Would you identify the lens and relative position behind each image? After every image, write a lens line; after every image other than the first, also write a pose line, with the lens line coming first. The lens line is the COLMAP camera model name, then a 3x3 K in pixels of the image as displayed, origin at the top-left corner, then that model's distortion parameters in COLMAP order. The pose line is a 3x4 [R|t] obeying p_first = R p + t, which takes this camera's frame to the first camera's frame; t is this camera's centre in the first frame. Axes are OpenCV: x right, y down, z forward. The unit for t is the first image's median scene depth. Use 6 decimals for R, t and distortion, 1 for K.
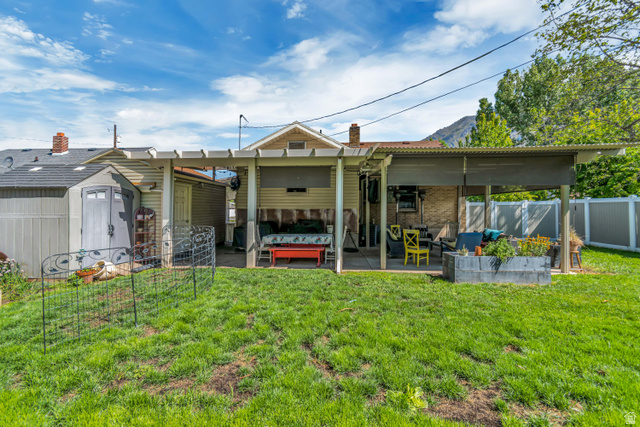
lens RADIAL K [[284.4, 0, 320.8], [0, 284.4, 208.4], [0, 0, 1]] dist [0.001537, -0.000212]
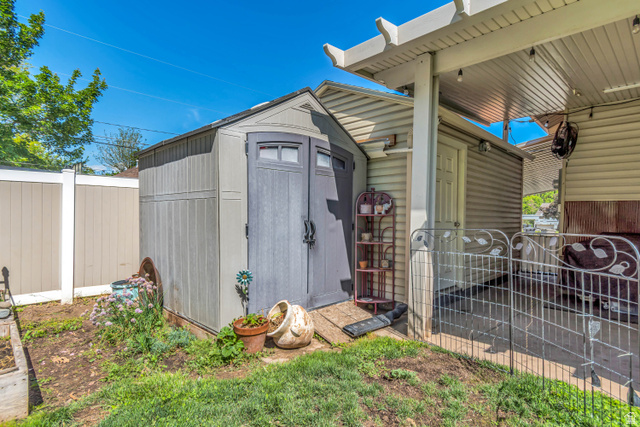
lens RADIAL K [[289.0, 0, 322.3], [0, 289.0, 222.2], [0, 0, 1]] dist [0.000563, -0.000258]
pose [[0.713650, 0.000523, -0.700502, -0.355639], [-0.005587, 0.999972, -0.004944, 0.055060], [0.700480, 0.007442, 0.713633, 0.614197]]
